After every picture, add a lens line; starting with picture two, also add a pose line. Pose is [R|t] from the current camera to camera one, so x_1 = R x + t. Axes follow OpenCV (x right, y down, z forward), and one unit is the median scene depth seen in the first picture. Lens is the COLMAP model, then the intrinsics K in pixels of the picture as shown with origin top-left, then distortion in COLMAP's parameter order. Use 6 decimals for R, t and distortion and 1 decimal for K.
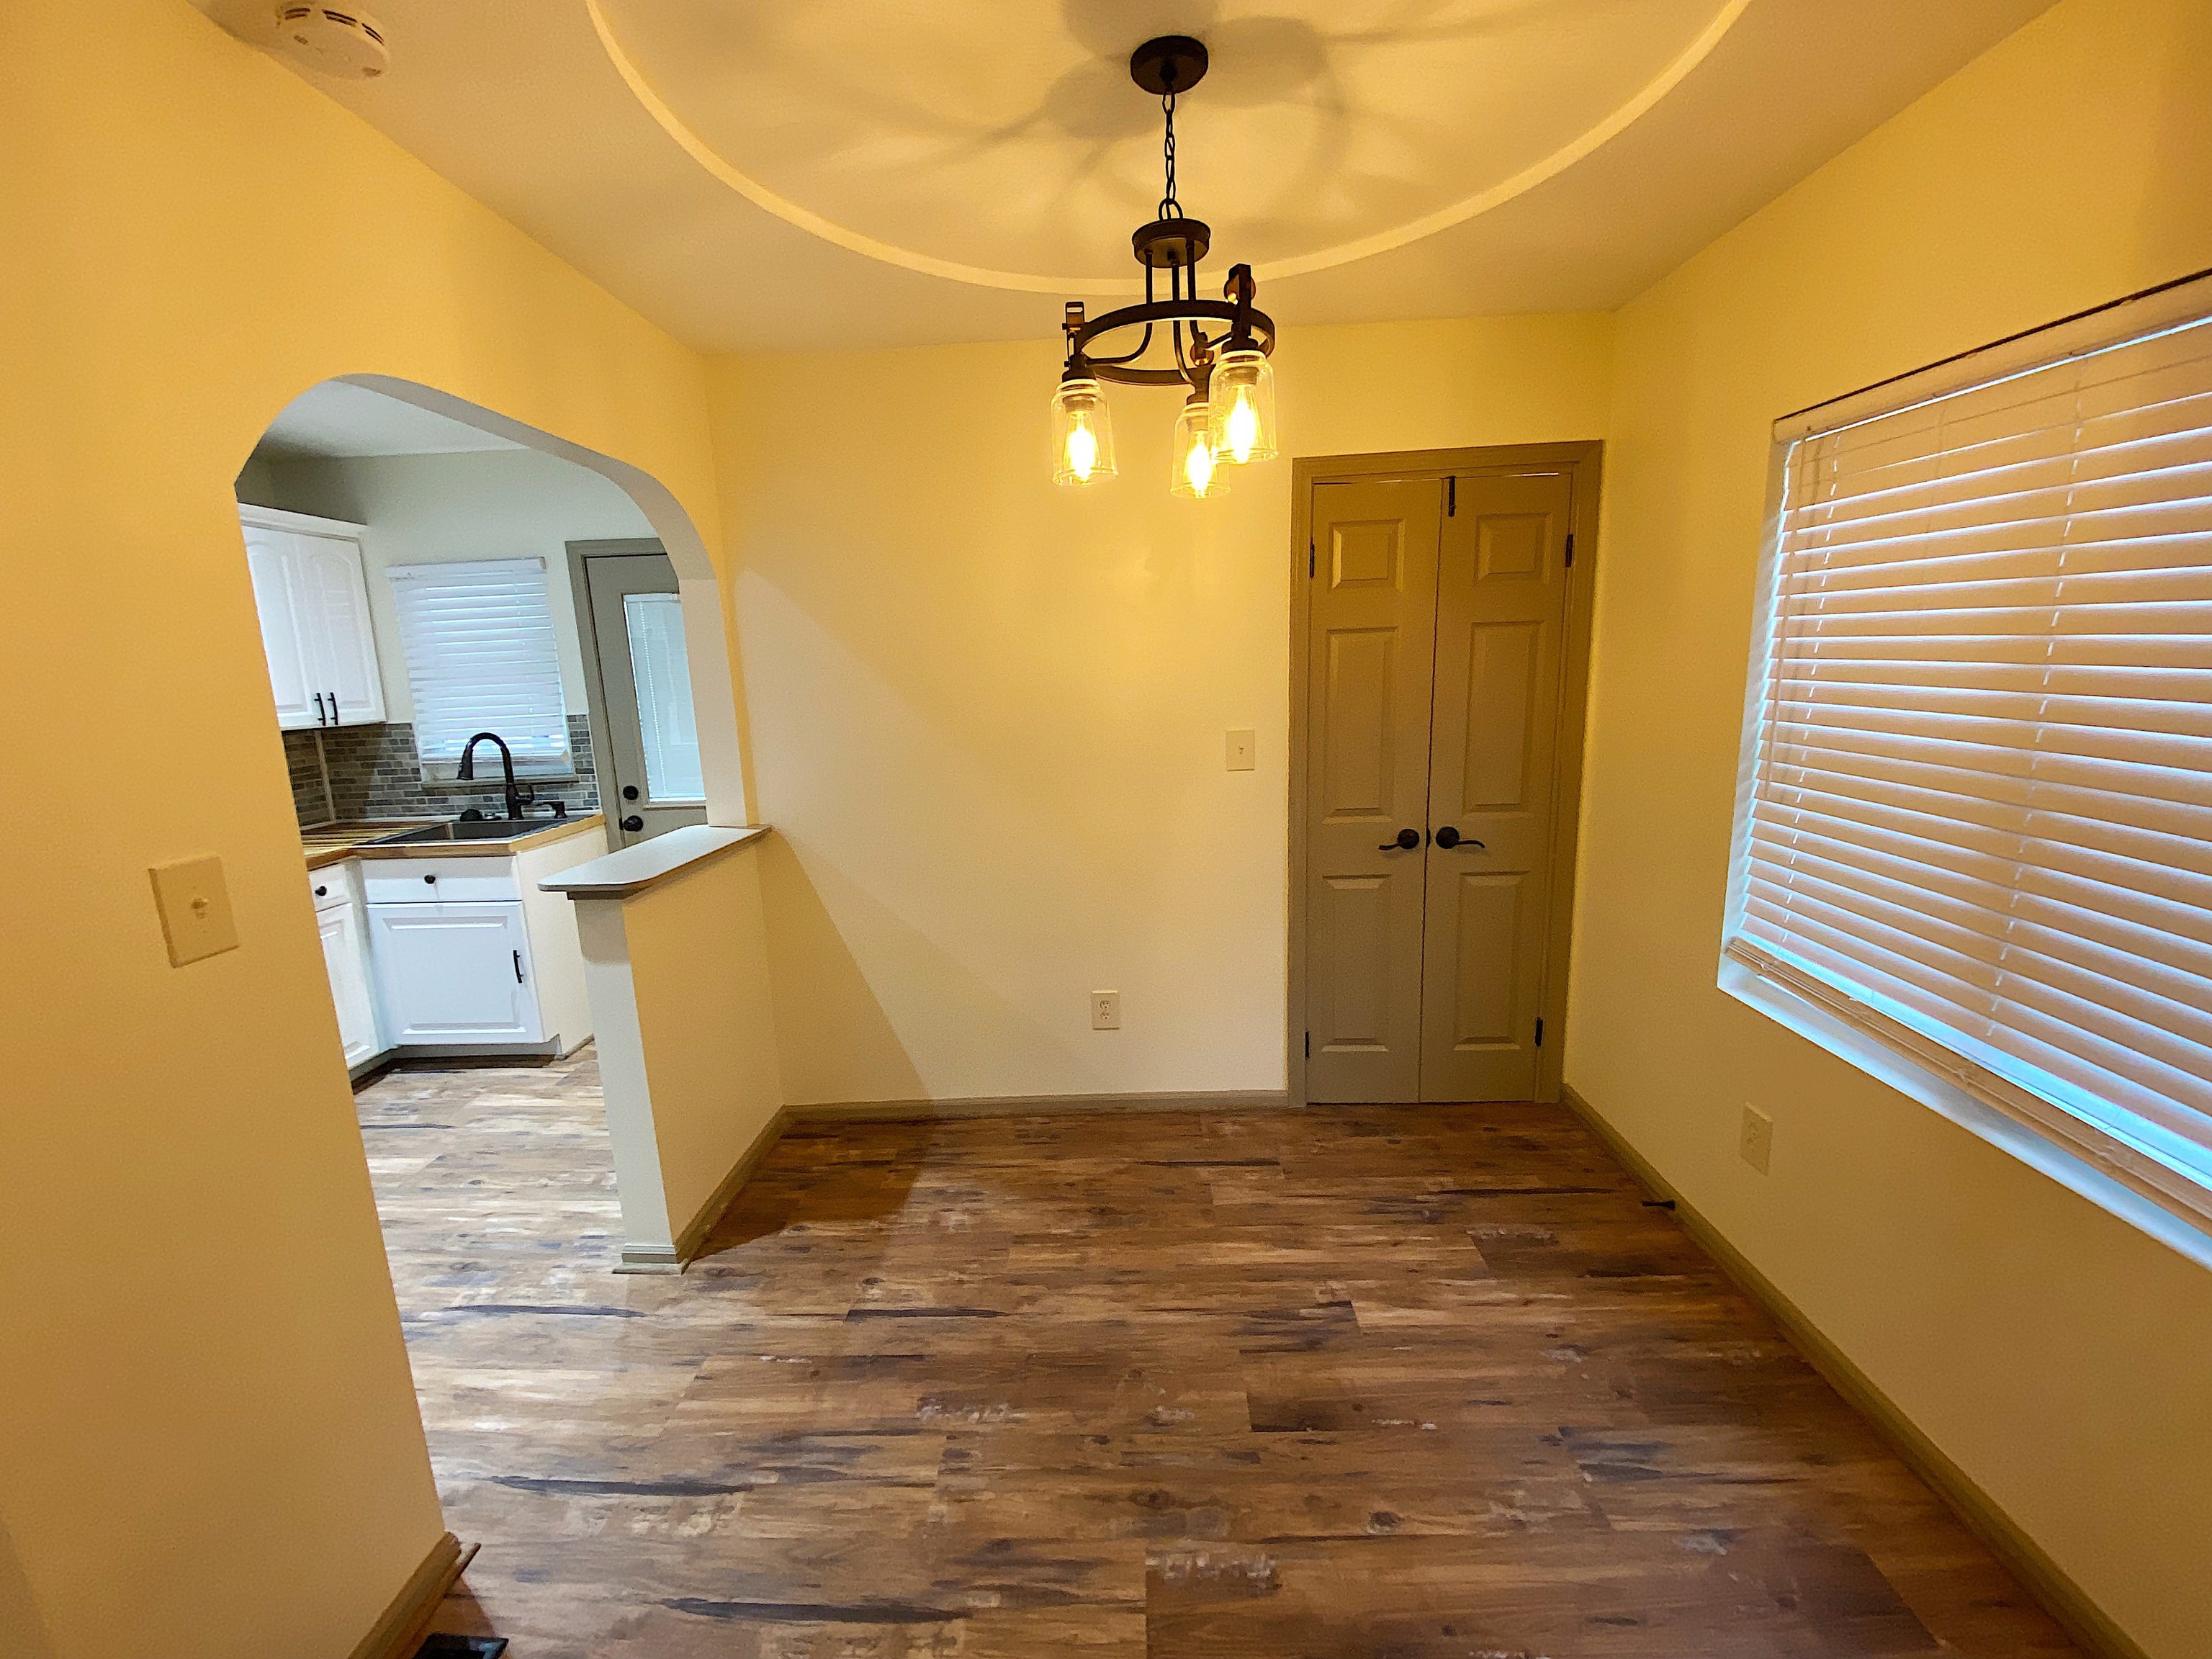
lens RADIAL K [[901.2, 0, 1101.6], [0, 901.2, 831.6], [0, 0, 1]] dist [0.010233, -0.013009]
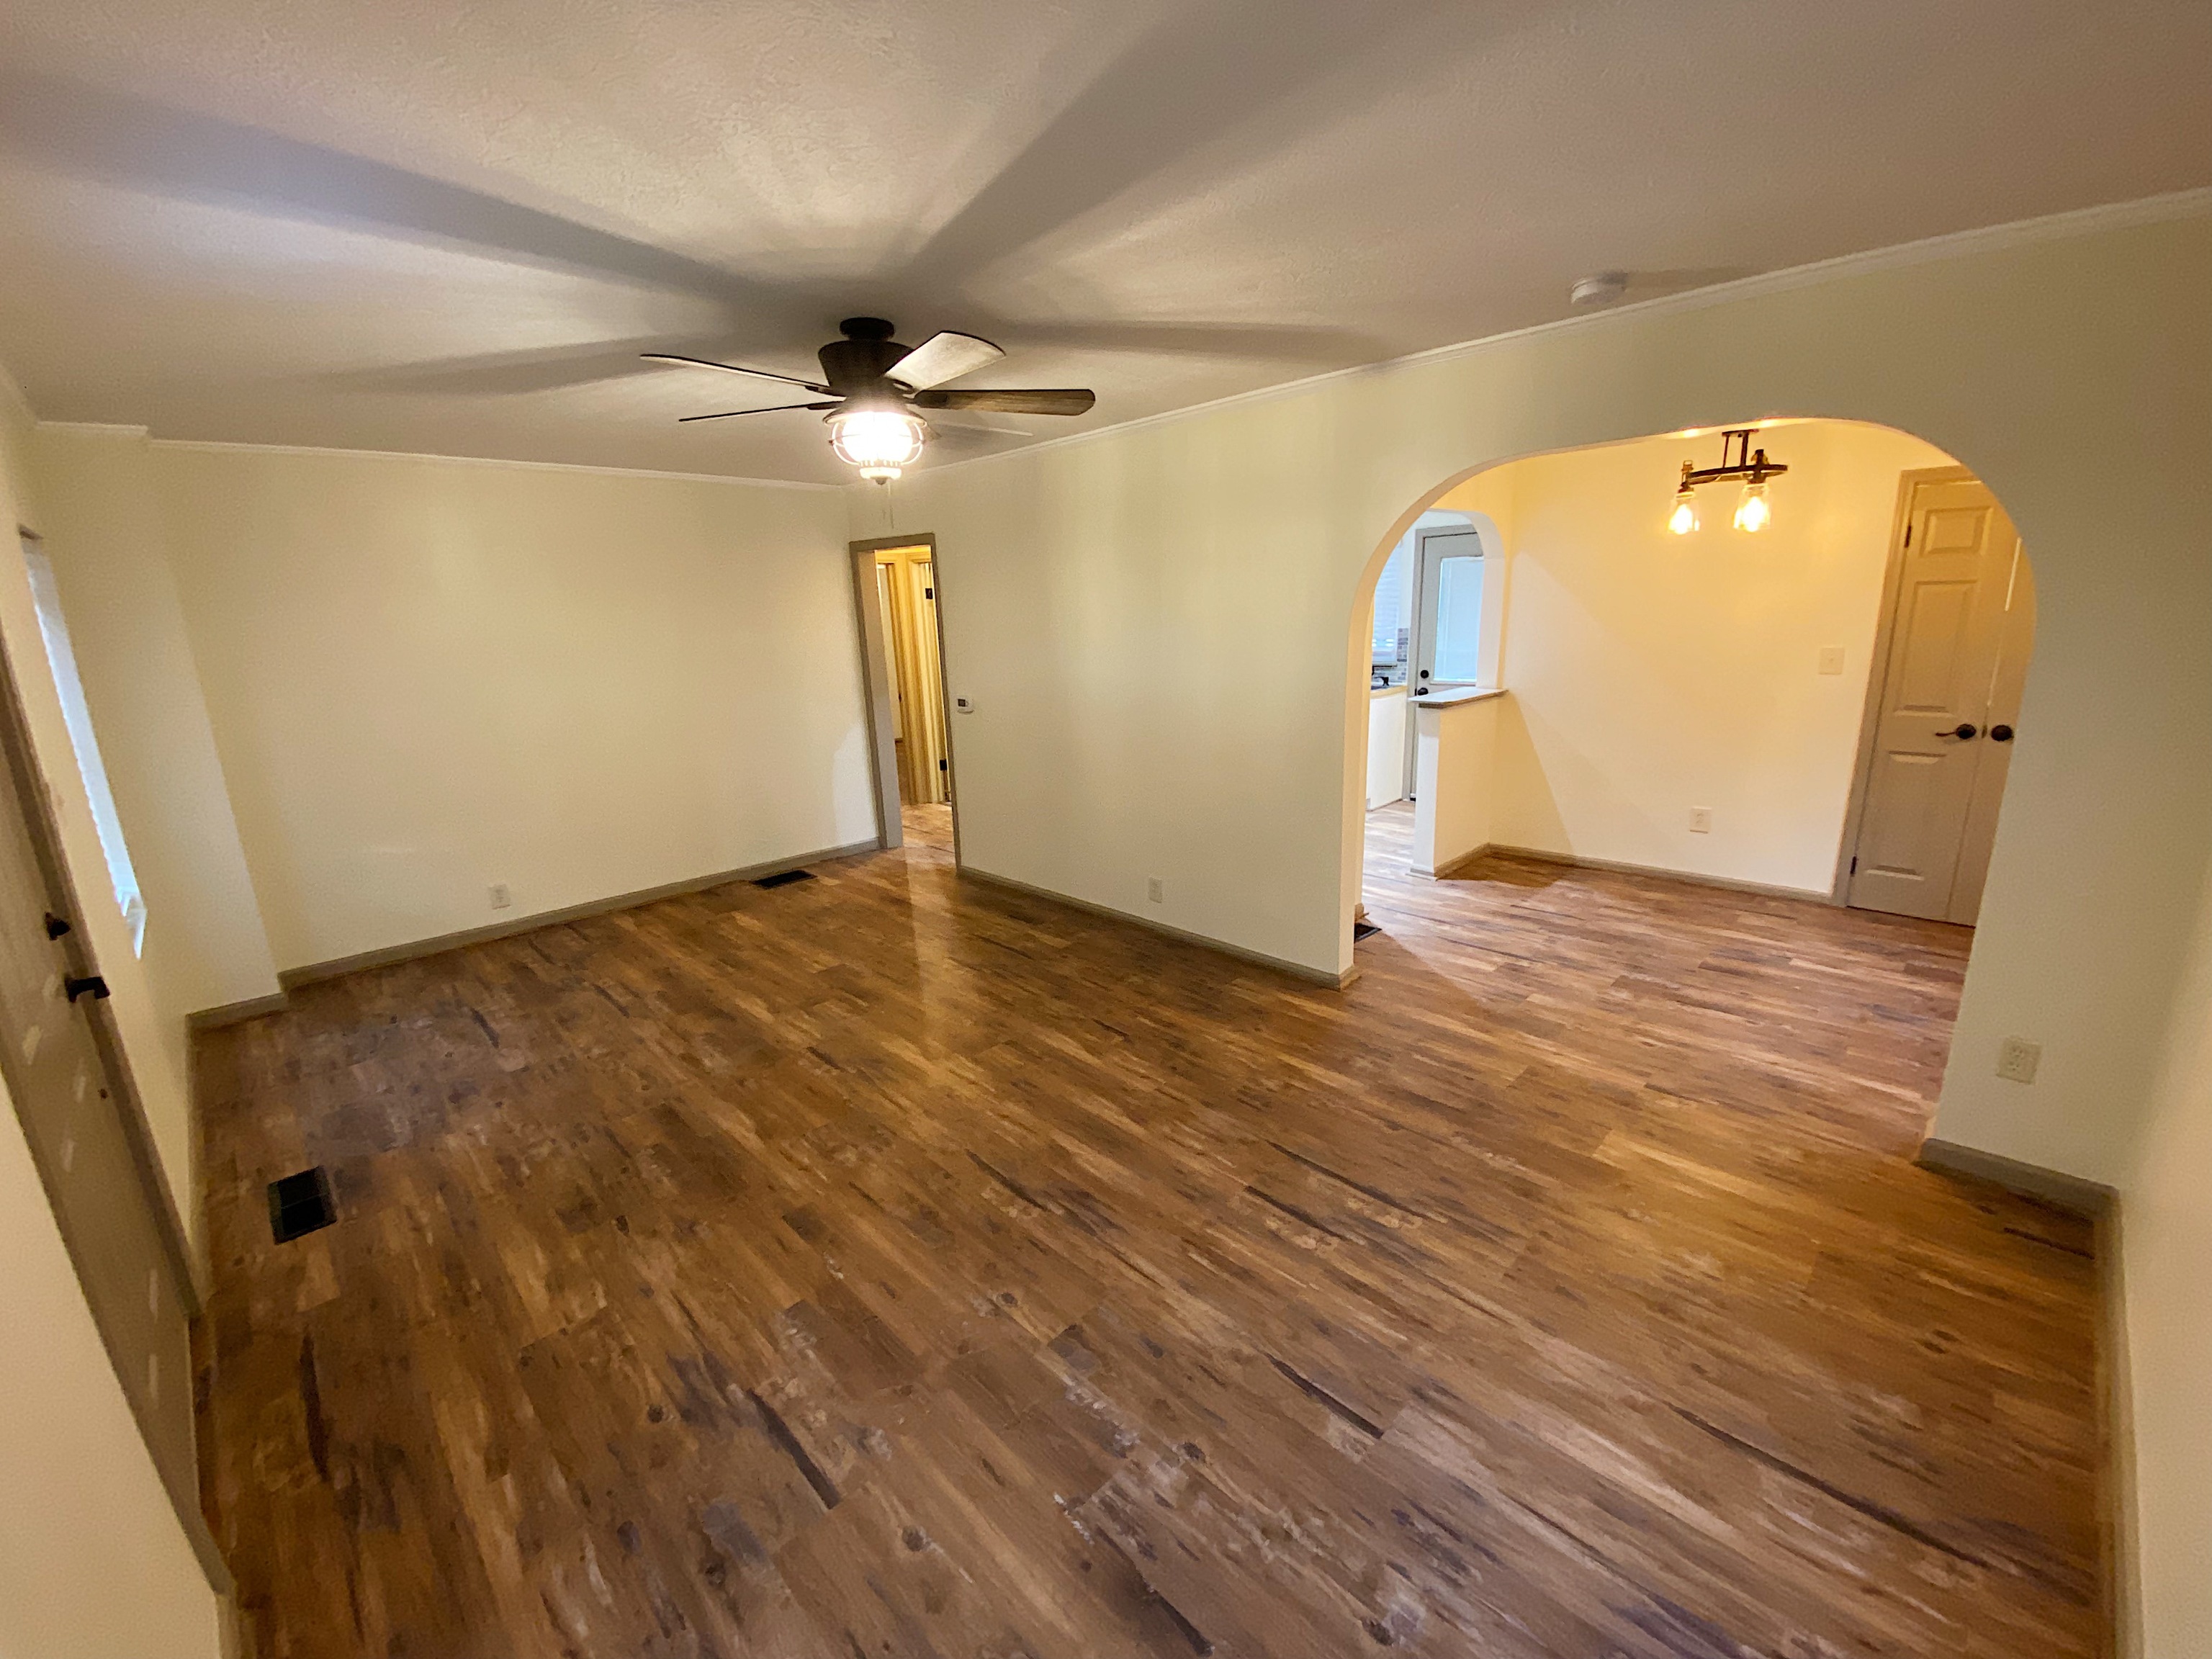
lens RADIAL K [[901.2, 0, 1101.8], [0, 901.2, 829.3], [0, 0, 1]] dist [0.010233, -0.013009]
pose [[0.730497, 0.173767, -0.660438, 0.313352], [-0.117766, 0.984652, 0.128812, 0.140779], [0.672685, -0.016320, 0.739749, -0.989495]]
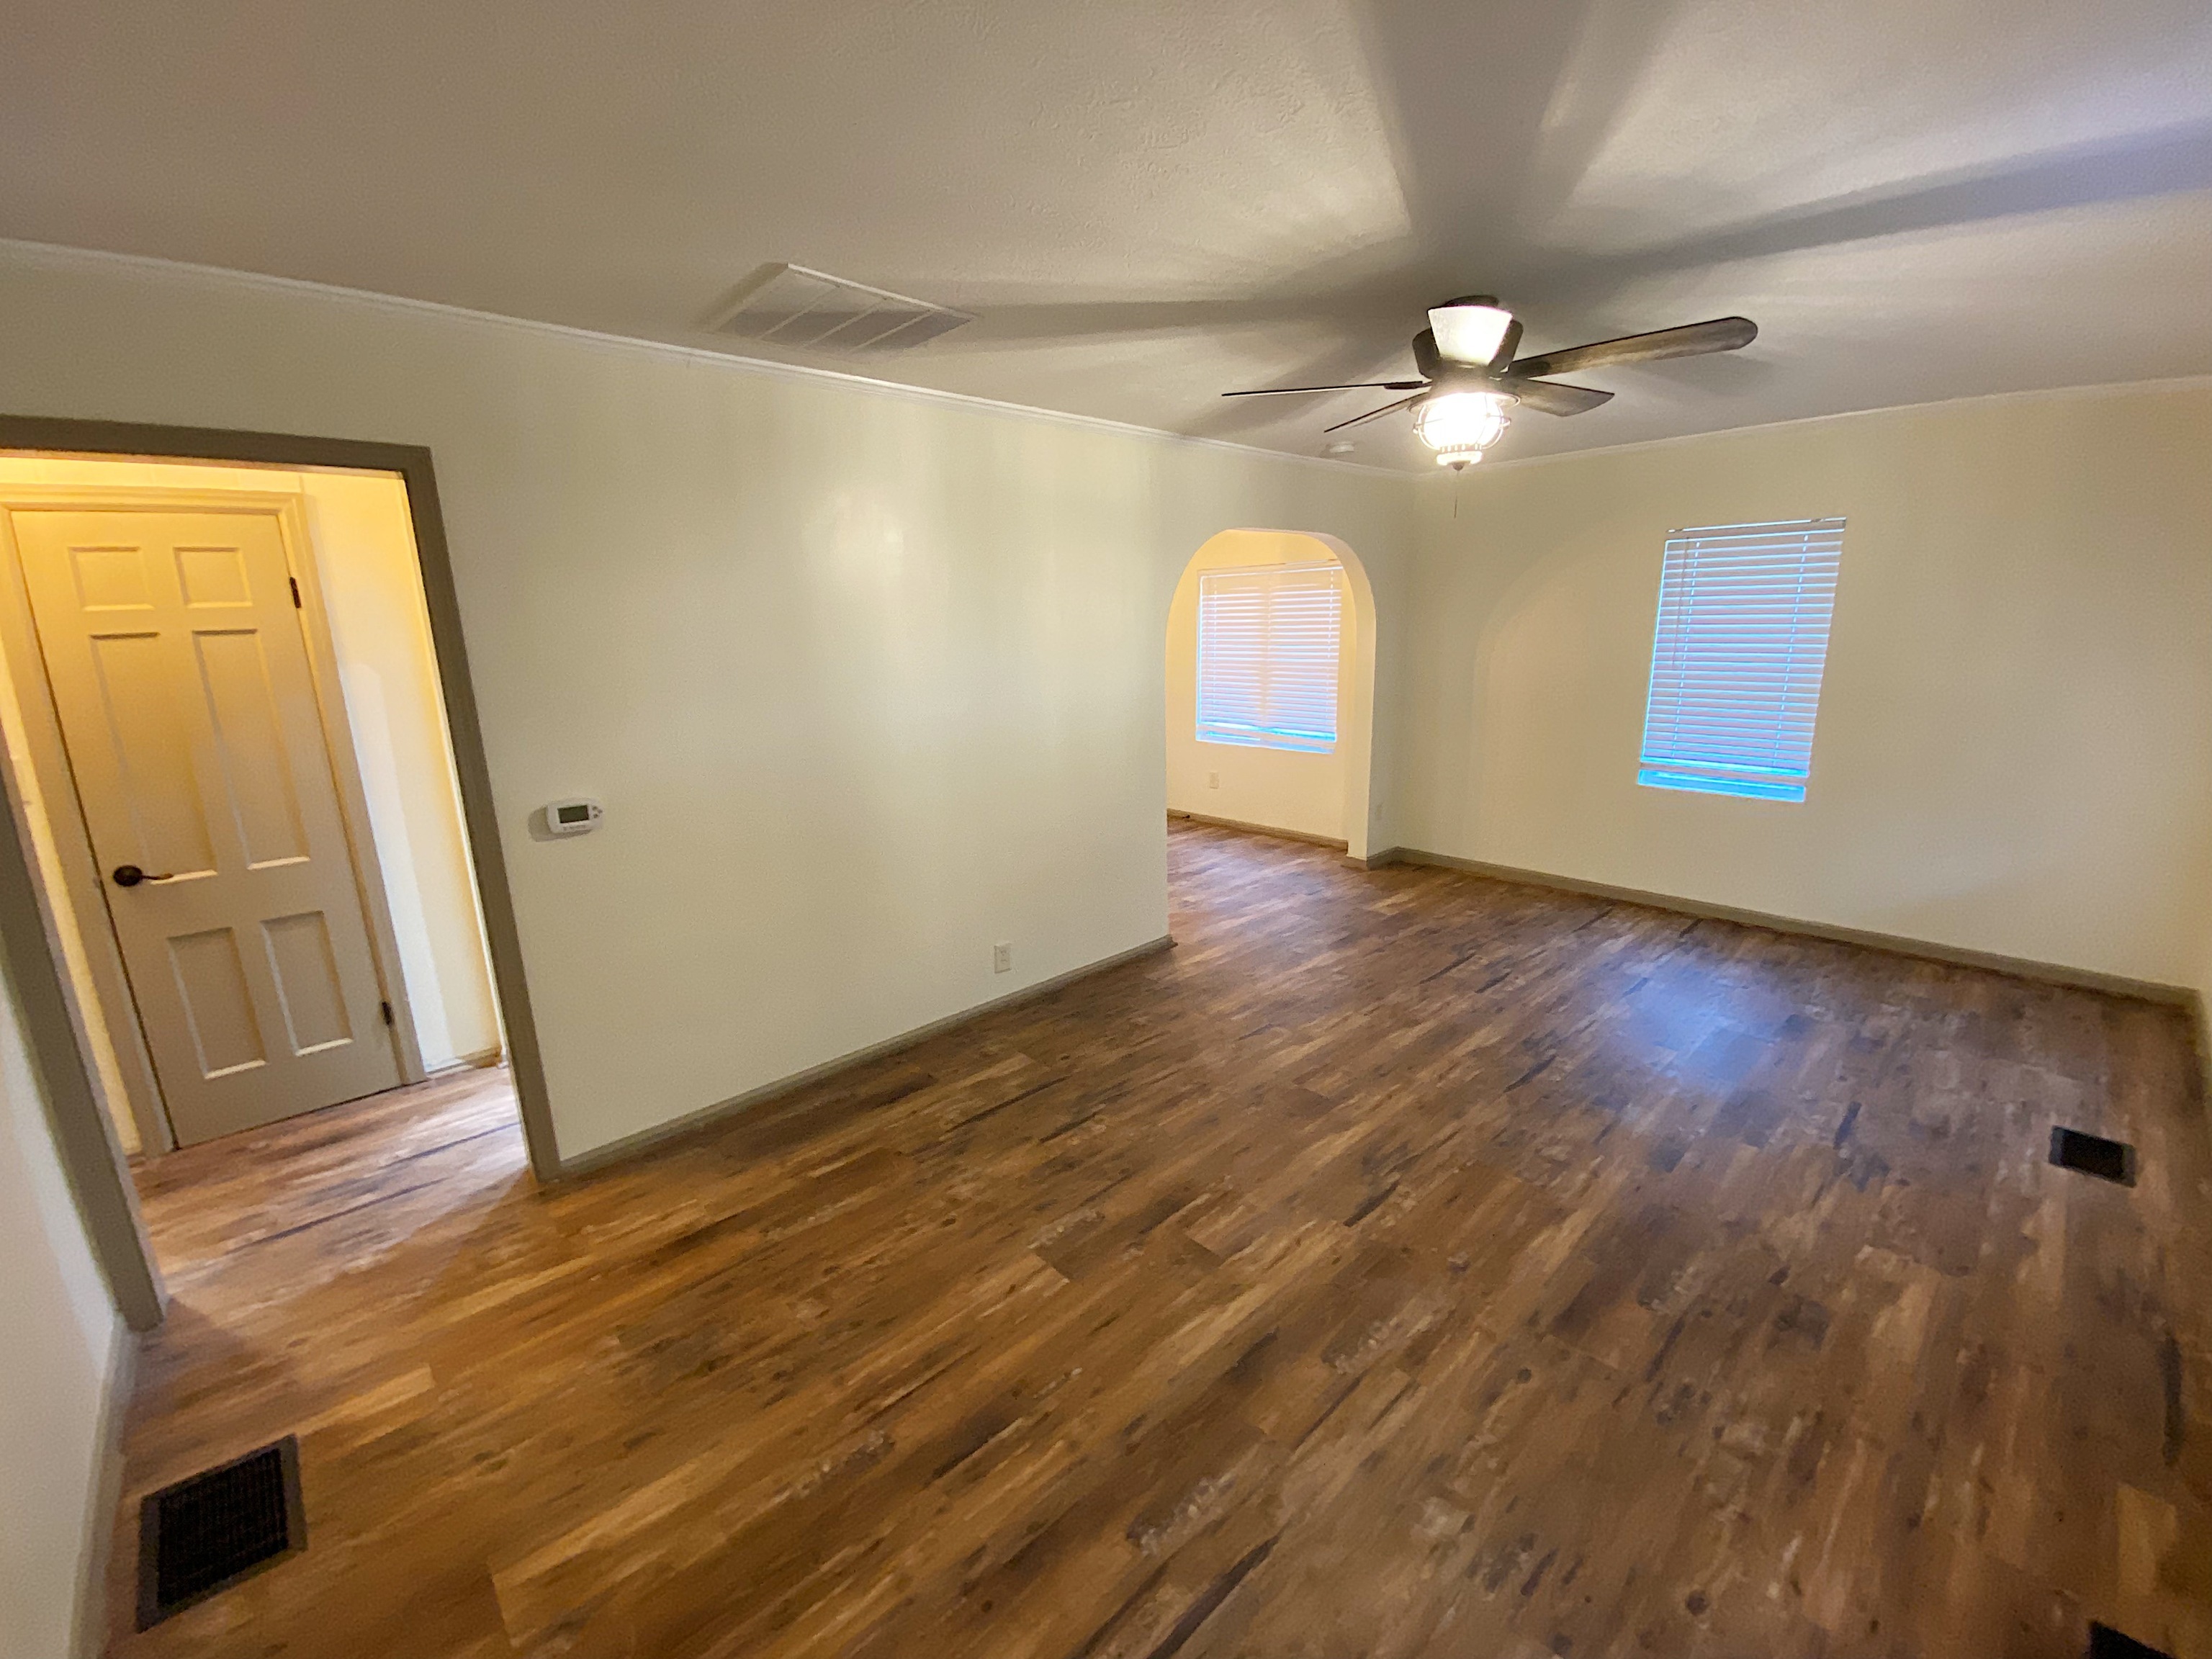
lens RADIAL K [[901.2, 0, 1099.0], [0, 901.2, 833.7], [0, 0, 1]] dist [0.010233, -0.013009]
pose [[0.705547, -0.148141, 0.693006, -1.425469], [0.130480, 0.988344, 0.078432, 0.169584], [-0.696547, 0.035086, 0.716652, -0.823112]]
